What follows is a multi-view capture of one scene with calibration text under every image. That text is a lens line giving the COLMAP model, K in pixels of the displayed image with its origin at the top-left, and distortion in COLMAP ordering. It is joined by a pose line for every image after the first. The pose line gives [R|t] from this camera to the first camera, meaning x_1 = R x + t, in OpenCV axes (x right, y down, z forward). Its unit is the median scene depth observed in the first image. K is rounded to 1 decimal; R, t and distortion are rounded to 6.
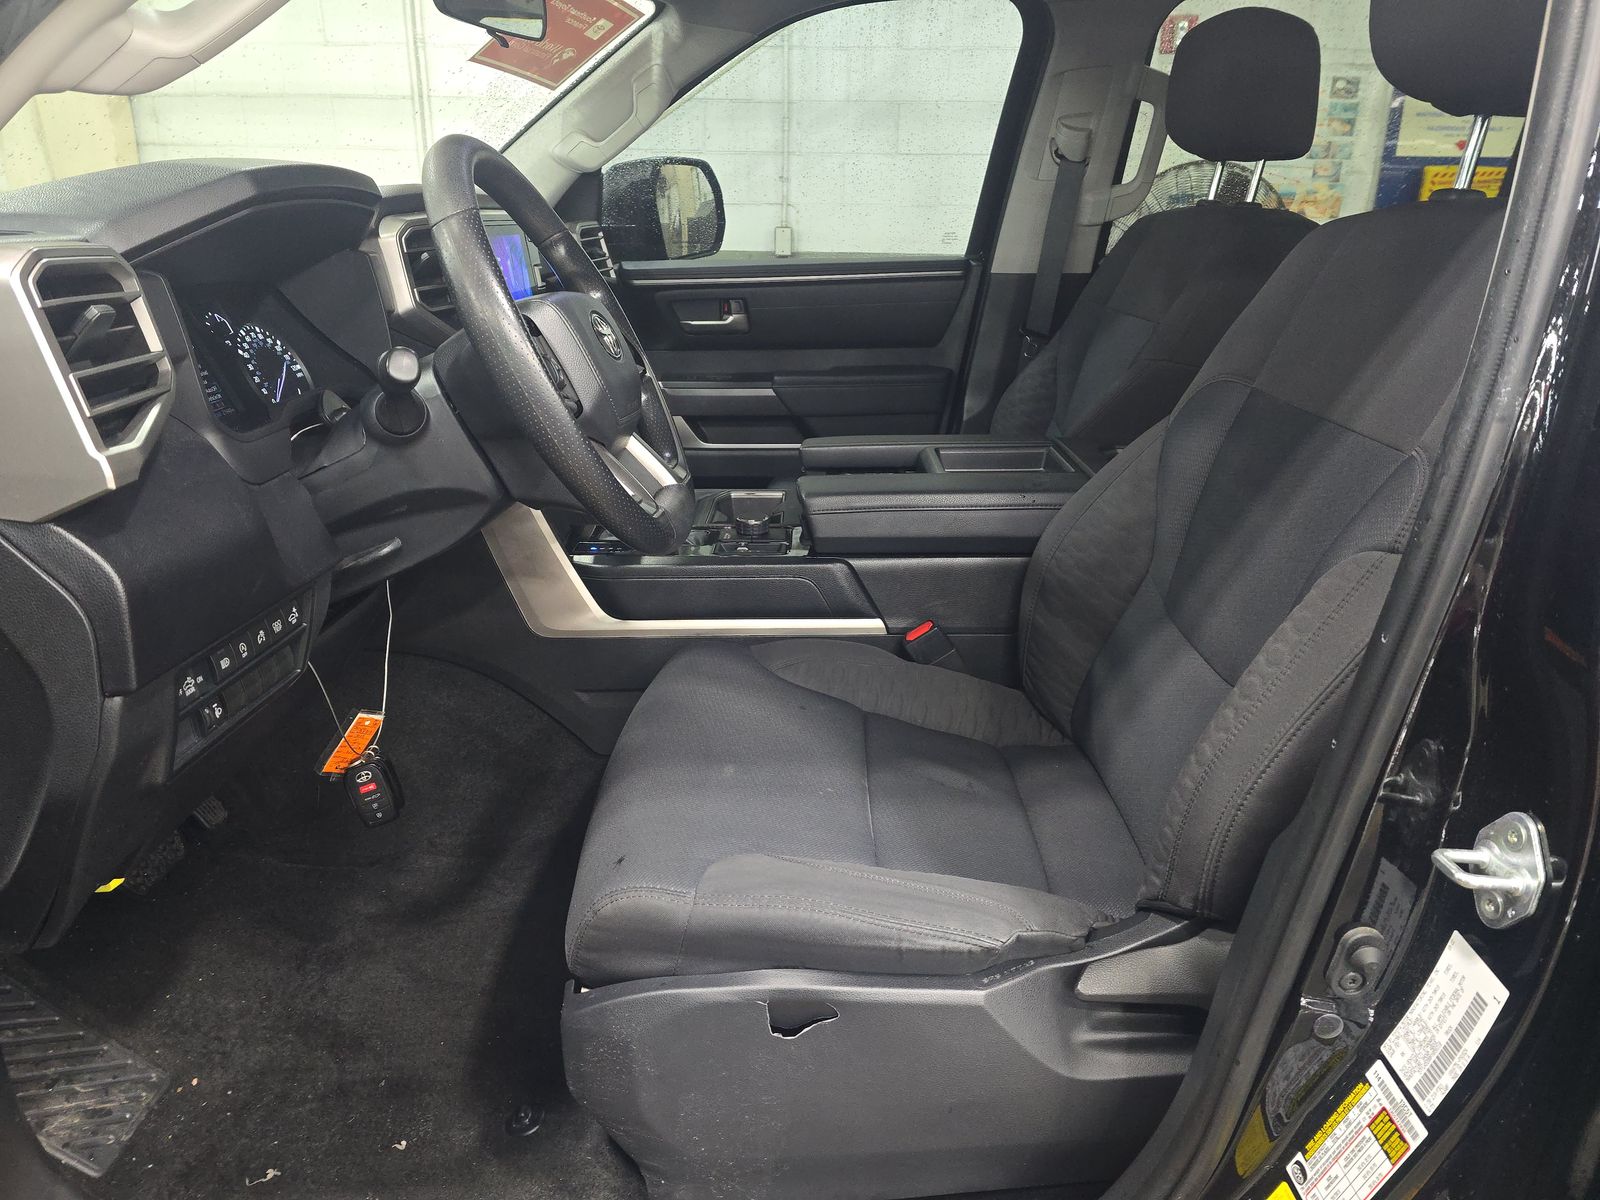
lens RADIAL K [[1072.8, 0, 800.0], [0, 1072.8, 600.0], [0, 0, 1]] dist [0.089997, -0.102407]
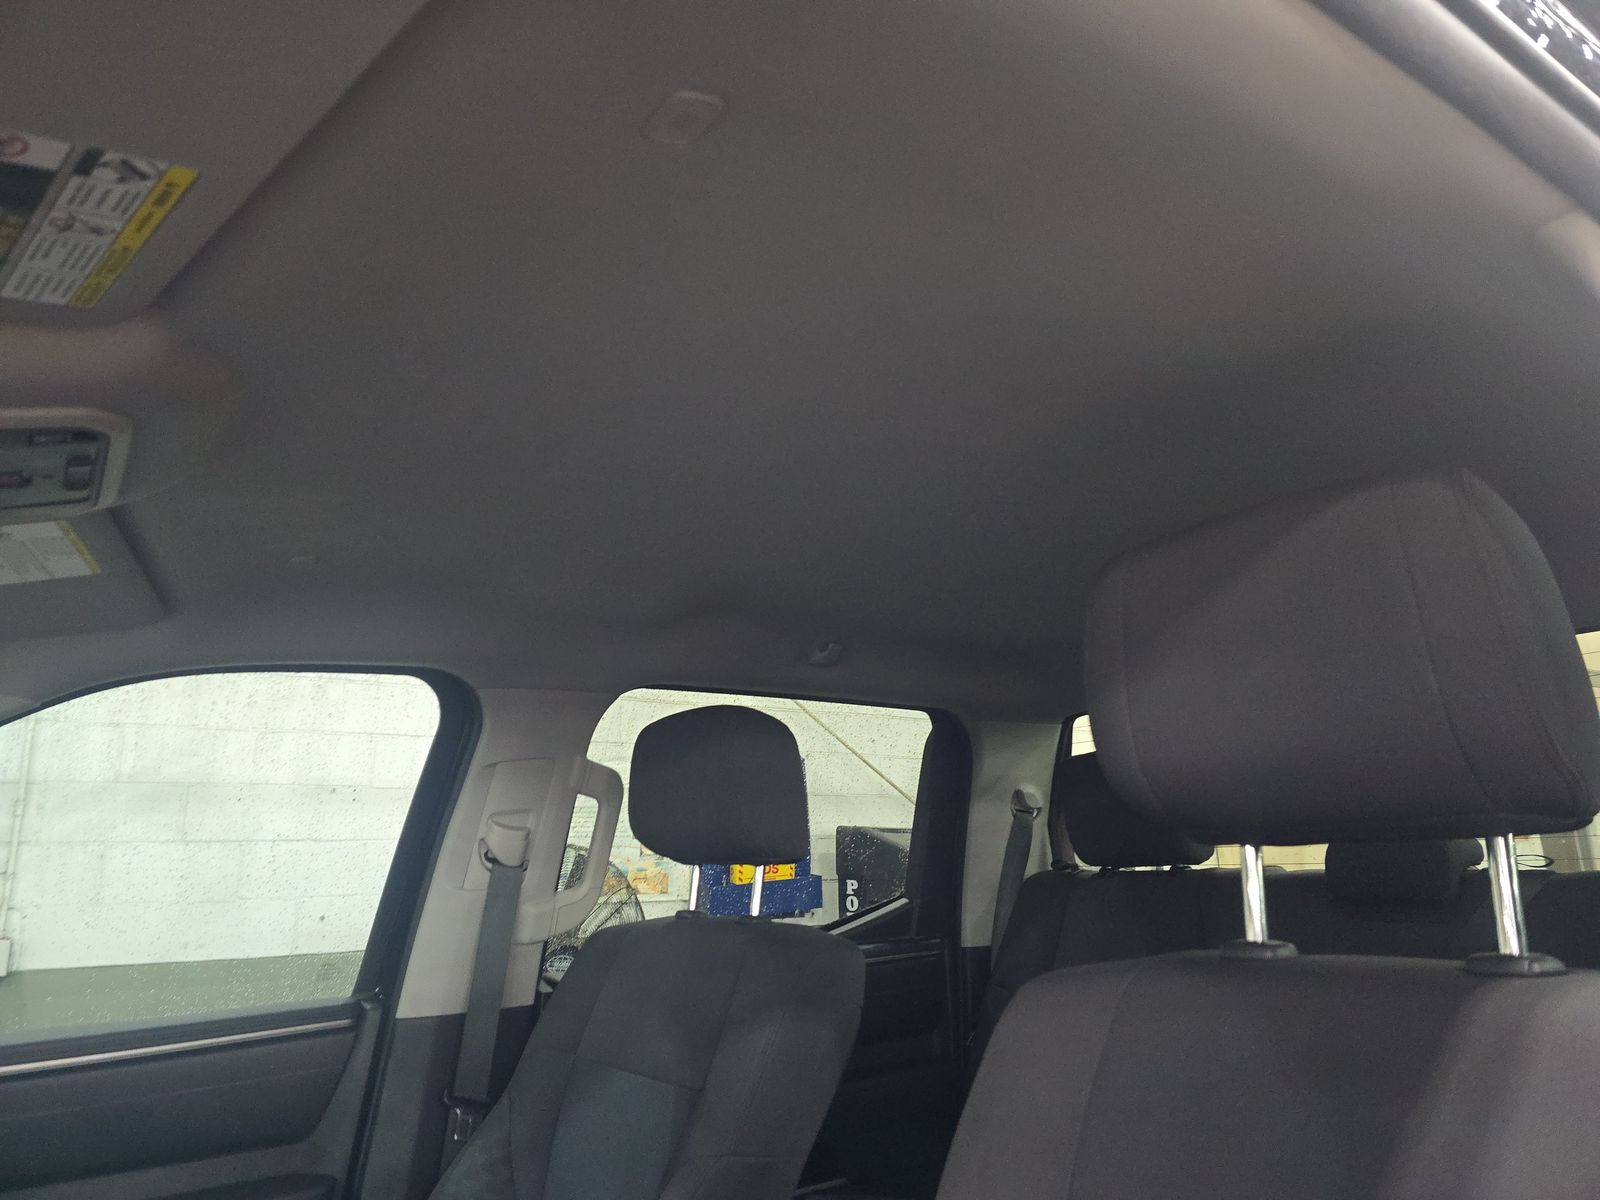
lens RADIAL K [[1072.8, 0, 800.0], [0, 1072.8, 600.0], [0, 0, 1]] dist [0.089997, -0.102407]
pose [[0.812528, 0.111177, 0.572222, -0.048324], [0.227480, 0.843337, -0.486863, -0.135571], [-0.536704, 0.525758, 0.659944, 0.268452]]
